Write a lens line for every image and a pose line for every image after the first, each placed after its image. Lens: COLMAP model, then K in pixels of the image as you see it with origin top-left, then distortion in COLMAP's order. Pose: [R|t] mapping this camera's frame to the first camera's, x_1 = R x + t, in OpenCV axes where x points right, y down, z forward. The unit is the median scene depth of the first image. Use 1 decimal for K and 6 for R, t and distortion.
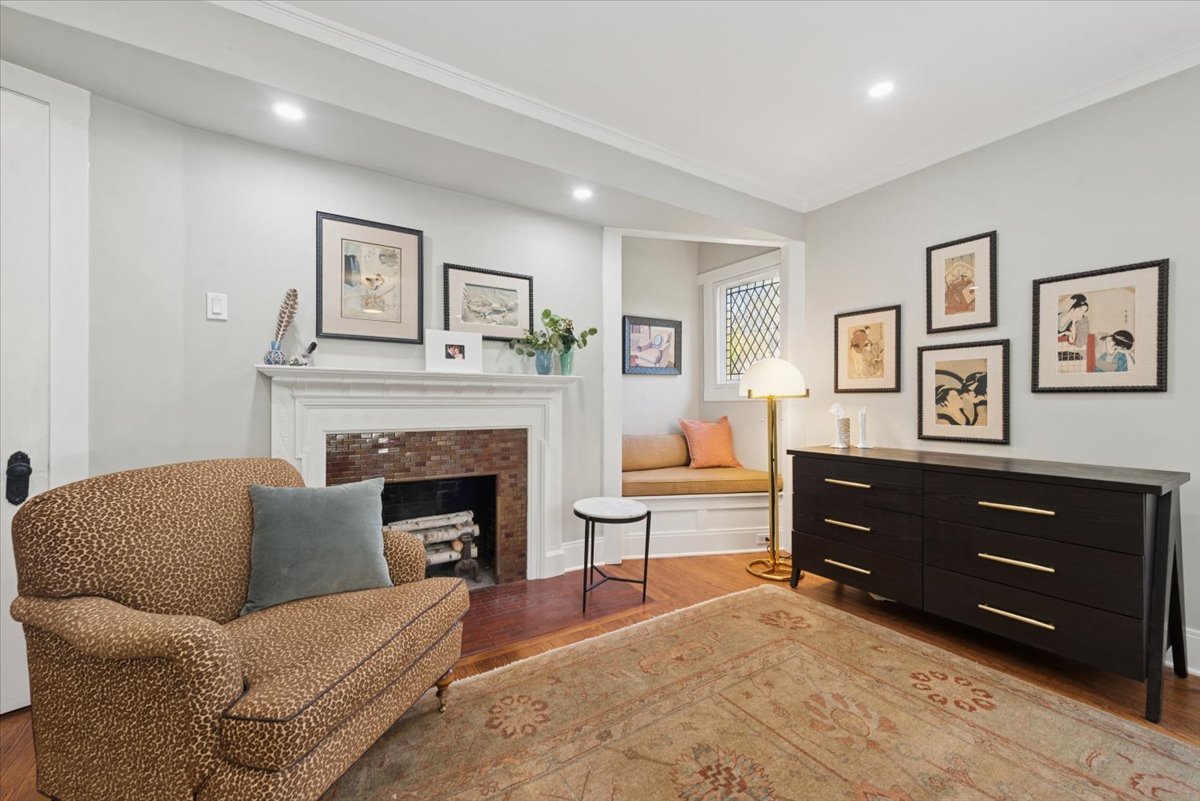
lens RADIAL K [[475.5, 0, 595.0], [0, 475.5, 401.1], [0, 0, 1]] dist [0.012466, -0.001625]
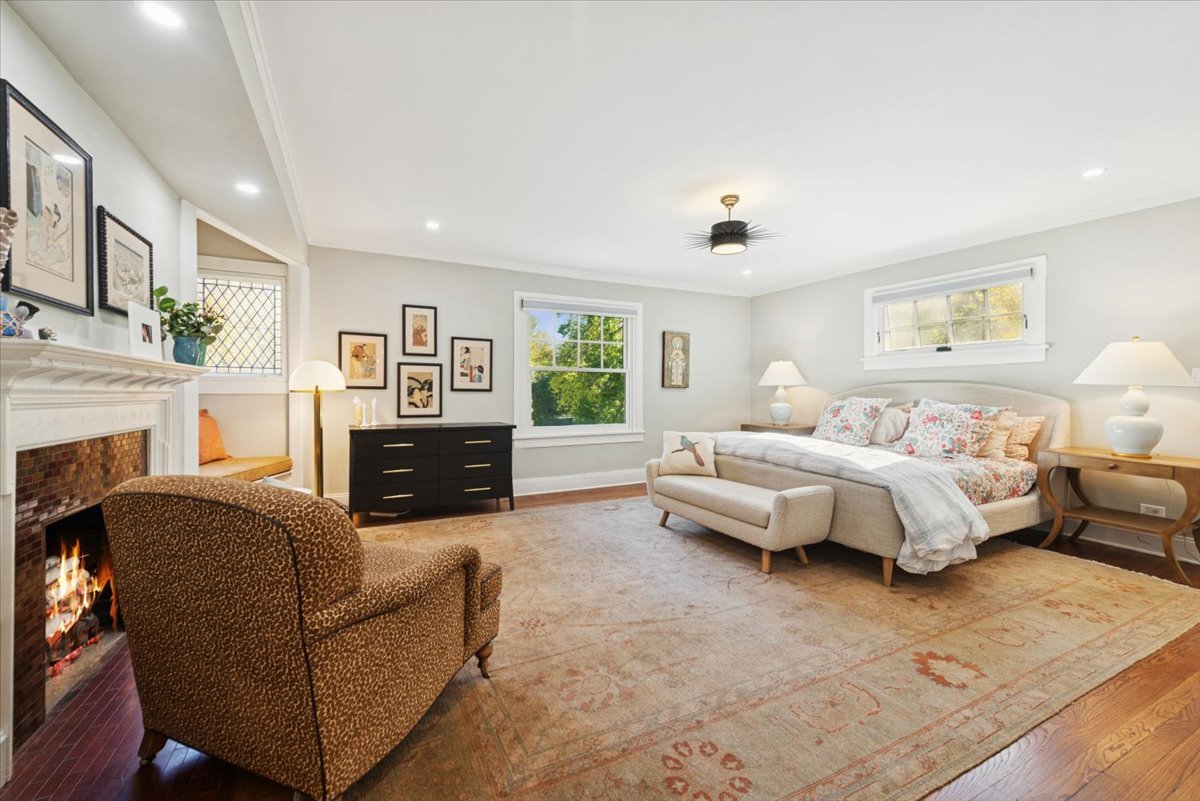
lens RADIAL K [[475.5, 0, 588.5], [0, 475.5, 398.6], [0, 0, 1]] dist [0.012466, -0.001625]
pose [[0.096943, -0.009834, 0.995241, -0.909200], [-0.004895, 0.999934, 0.010357, -0.006710], [-0.995278, -0.005876, 0.096888, 0.176672]]
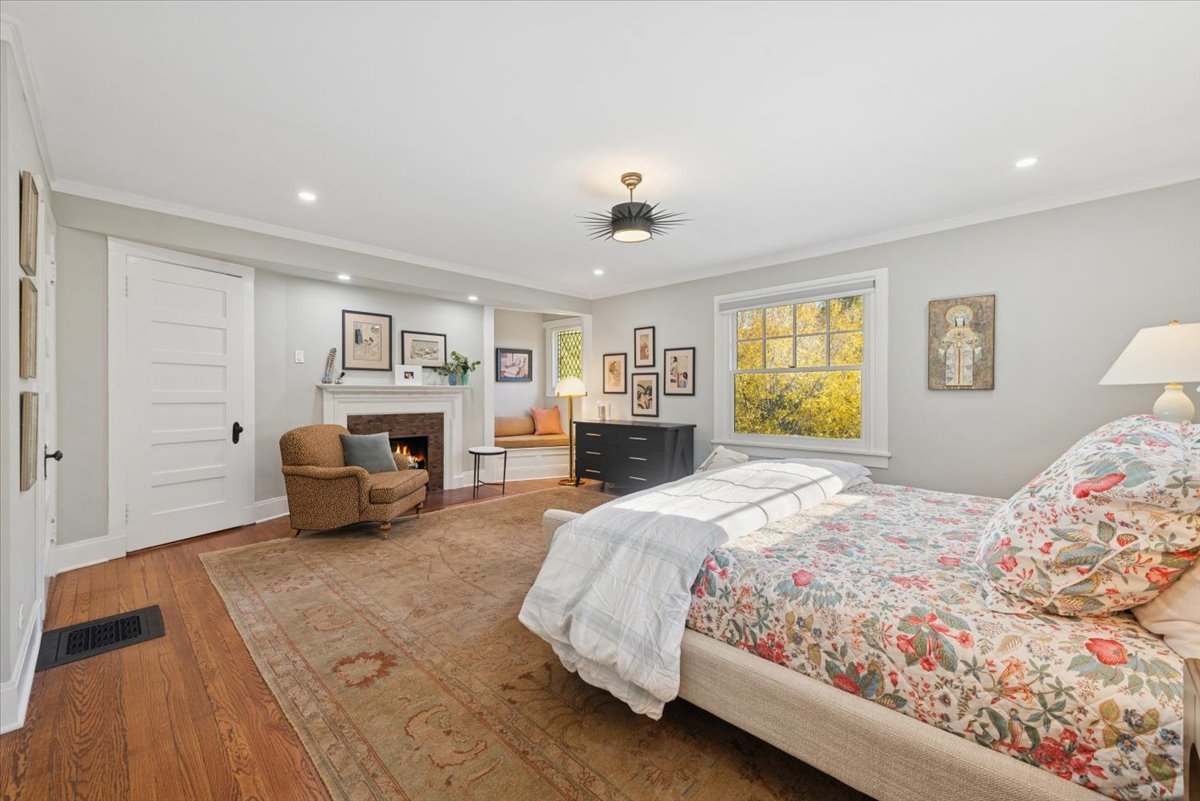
lens RADIAL K [[475.5, 0, 595.5], [0, 475.5, 396.8], [0, 0, 1]] dist [0.012466, -0.001625]
pose [[0.972592, -0.002039, 0.232508, 0.009519], [-0.000702, 0.999931, 0.011703, -0.031579], [-0.232516, -0.011545, 0.972524, -1.068482]]
